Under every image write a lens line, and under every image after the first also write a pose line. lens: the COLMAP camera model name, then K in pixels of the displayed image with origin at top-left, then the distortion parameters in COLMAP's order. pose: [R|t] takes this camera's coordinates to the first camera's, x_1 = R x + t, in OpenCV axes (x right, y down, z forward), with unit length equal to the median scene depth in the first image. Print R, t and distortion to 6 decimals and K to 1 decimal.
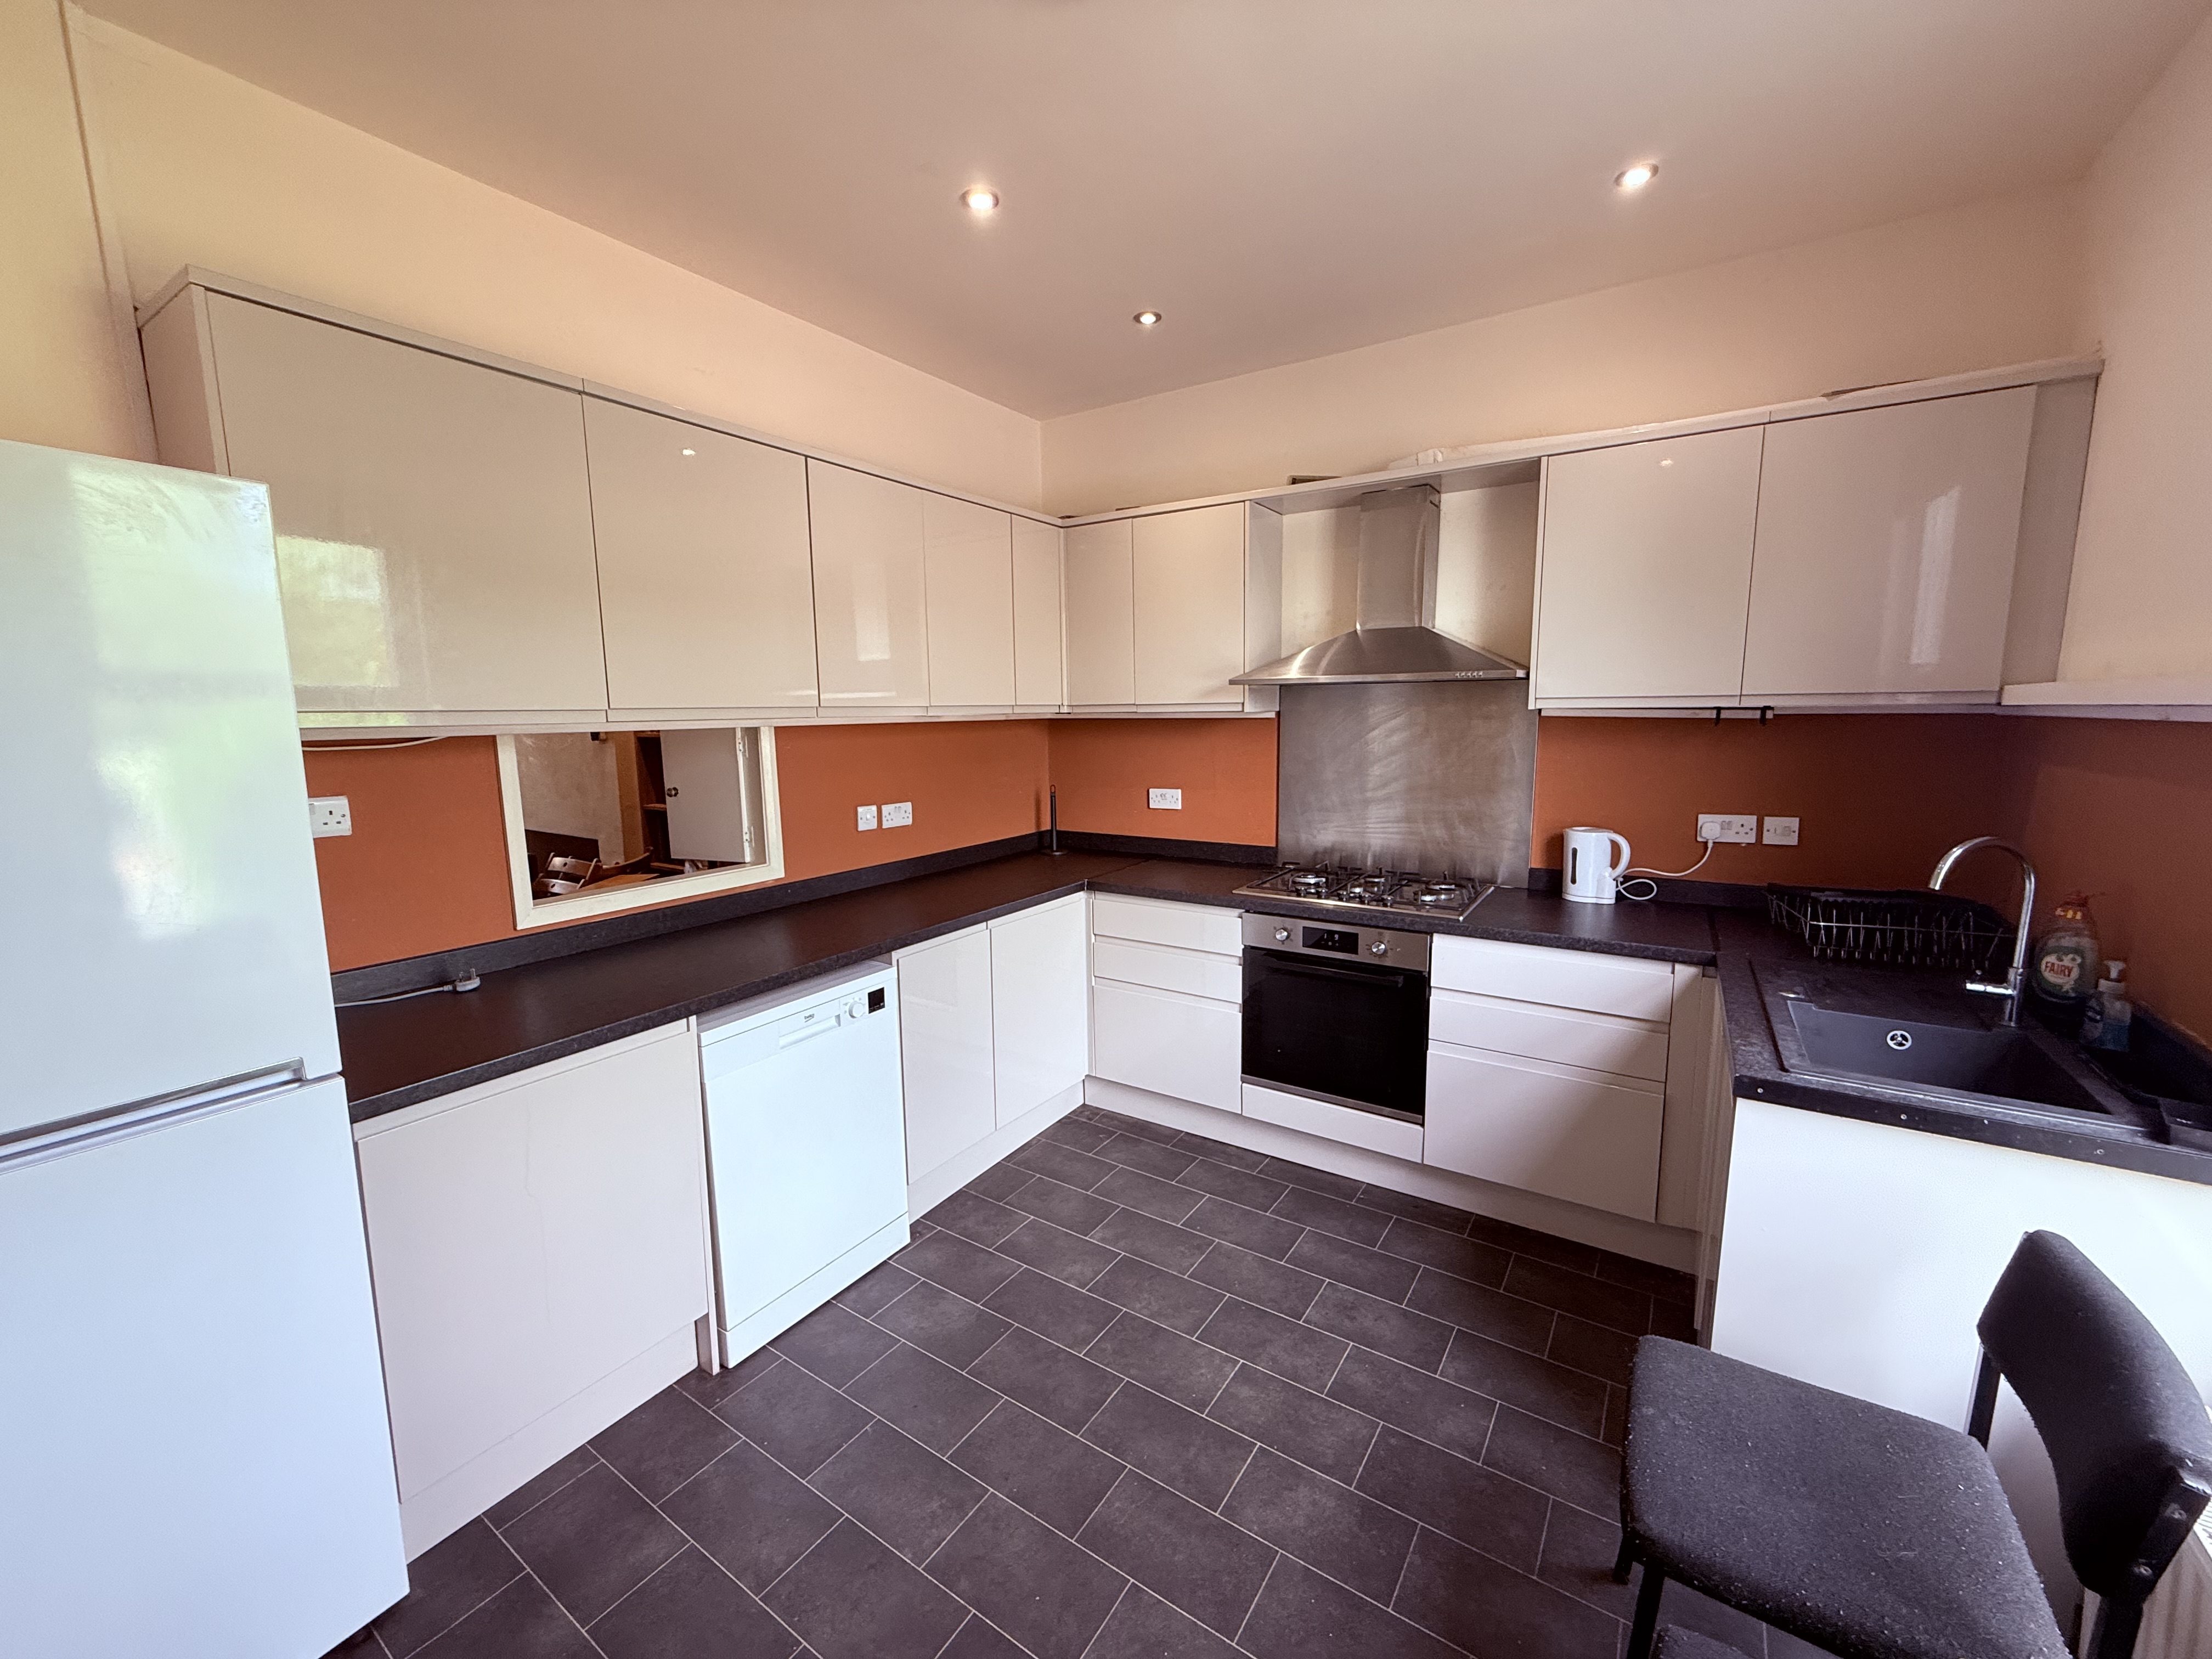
lens RADIAL K [[883.4, 0, 1105.2], [0, 883.4, 829.2], [0, 0, 1]] dist [0.000985, 0.000165]
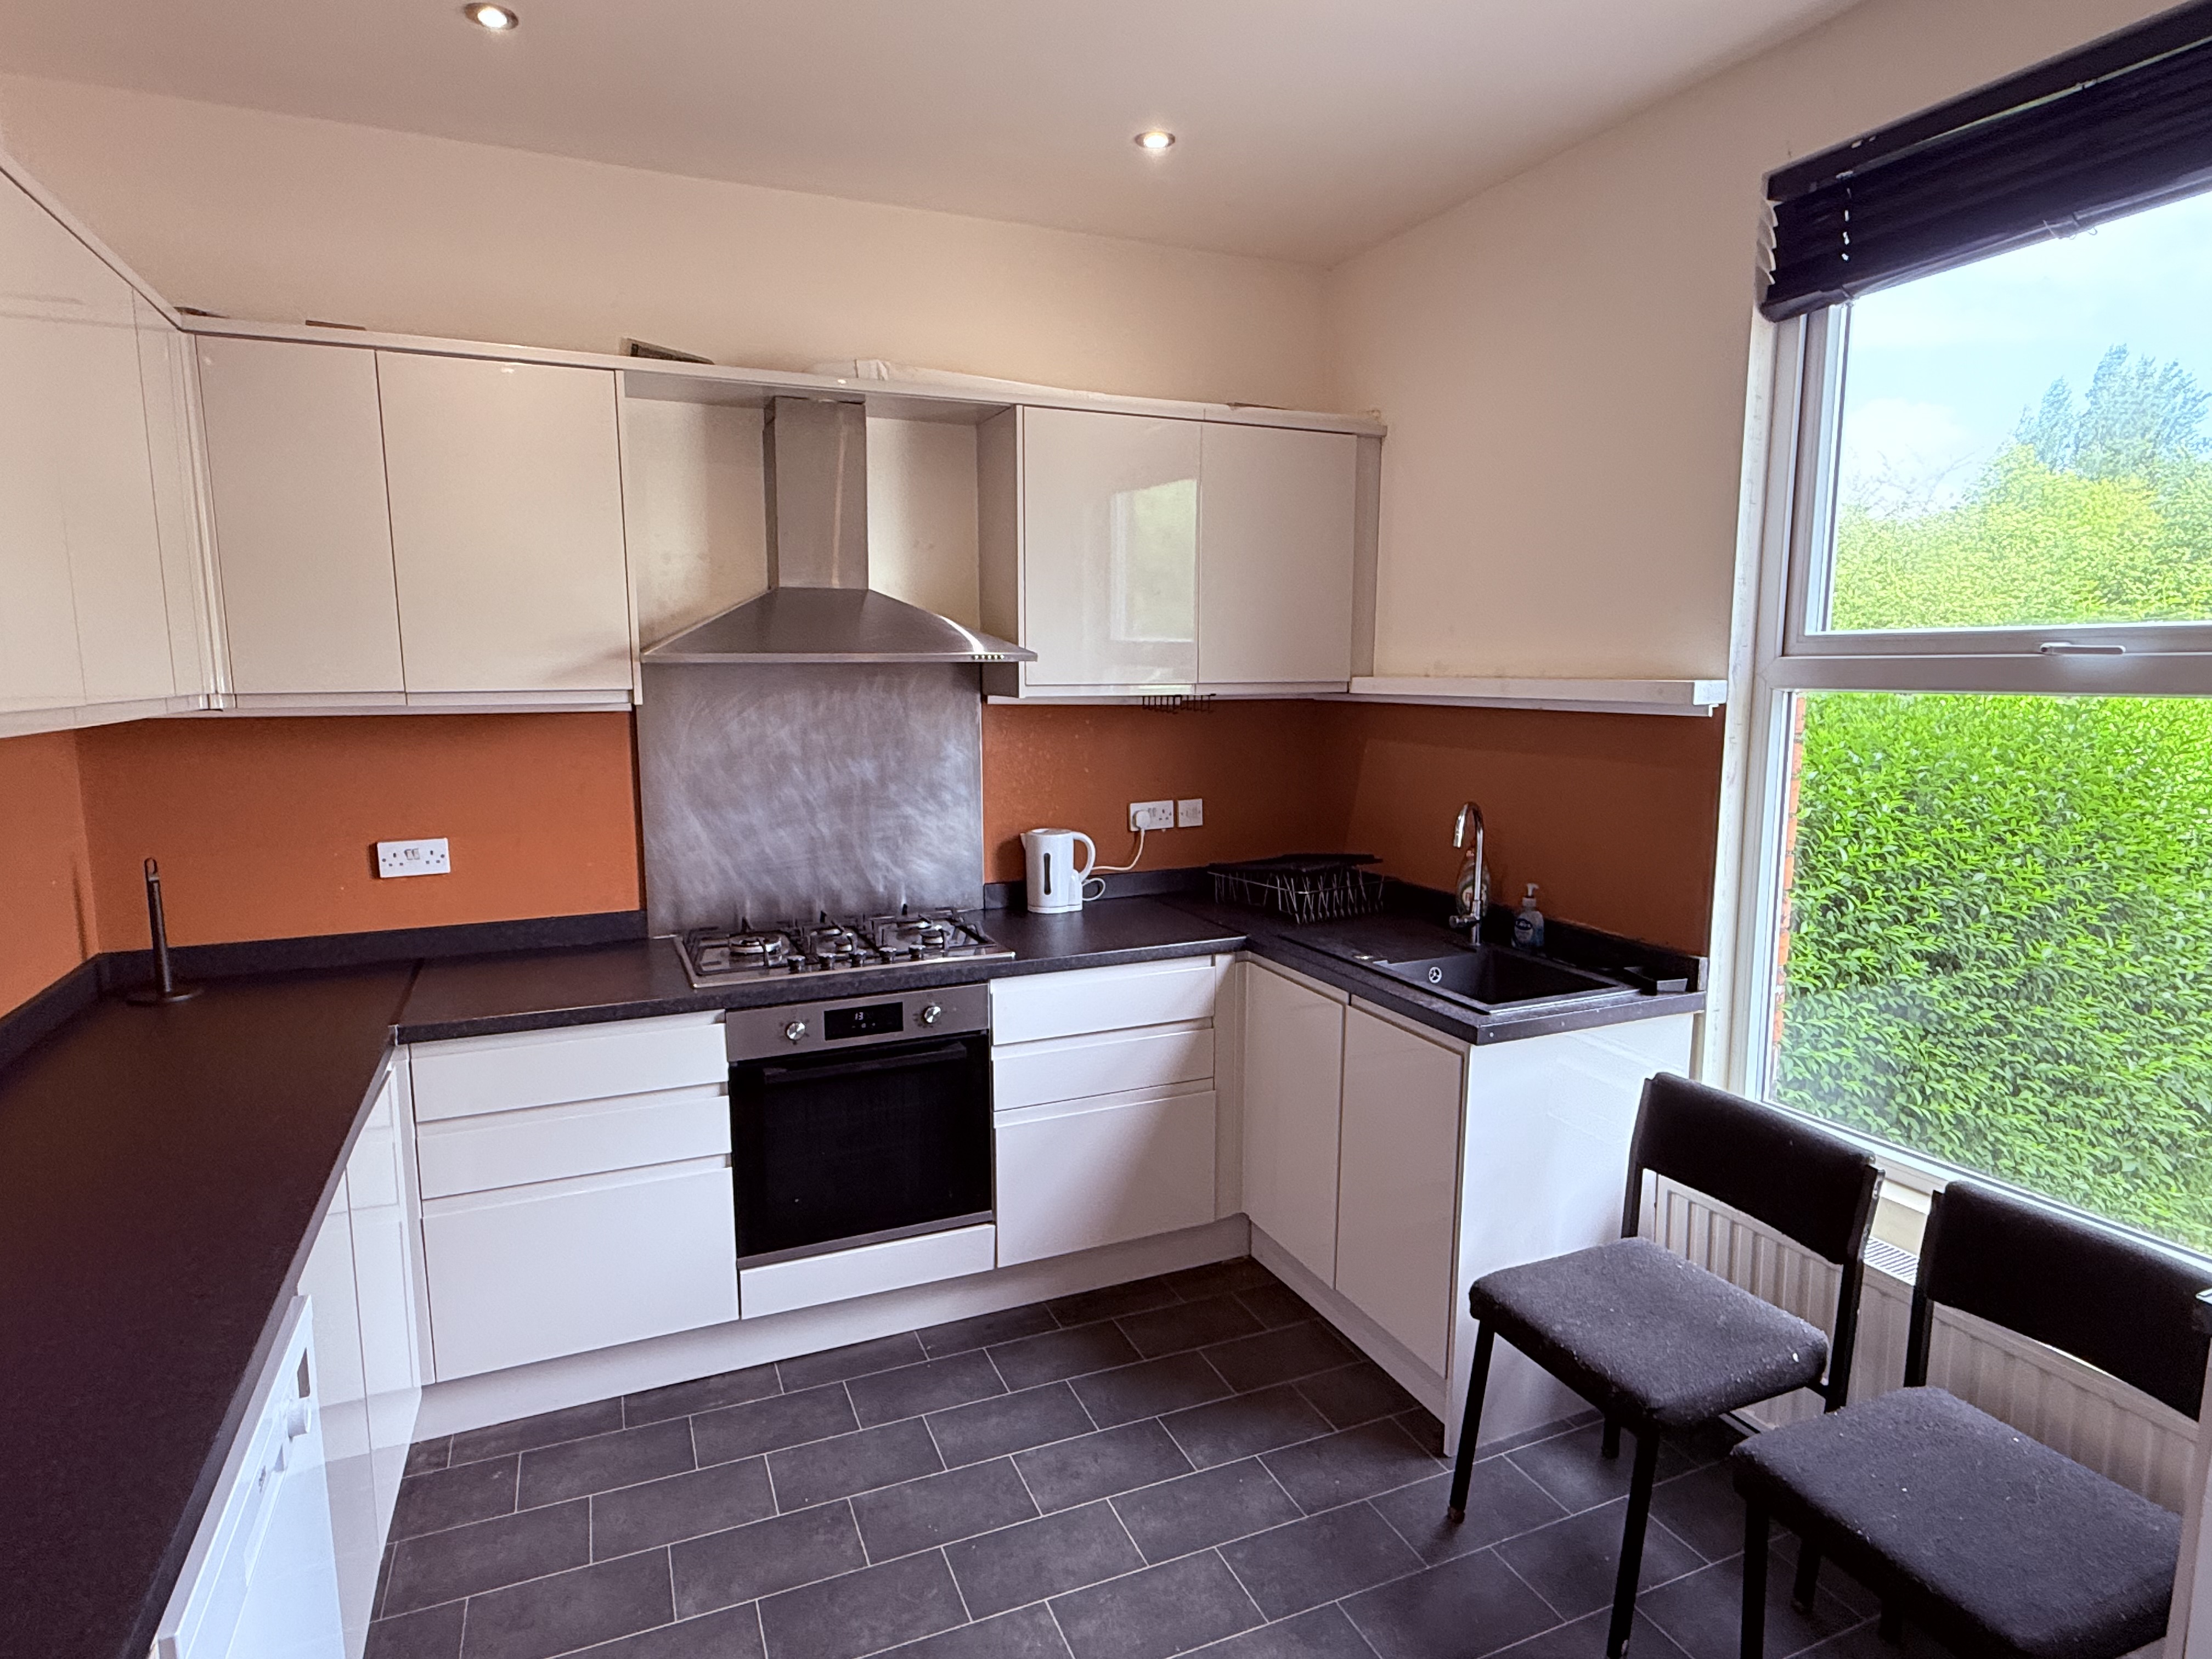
lens RADIAL K [[1227.6, 0, 1106.0], [0, 1227.6, 833.9], [0, 0, 1]] dist [0.000222, 0.000632]
pose [[0.546156, -0.104998, 0.831077, -0.461198], [0.109536, 0.992547, 0.053414, -0.058549], [-0.830491, 0.061860, 0.553587, 0.277864]]
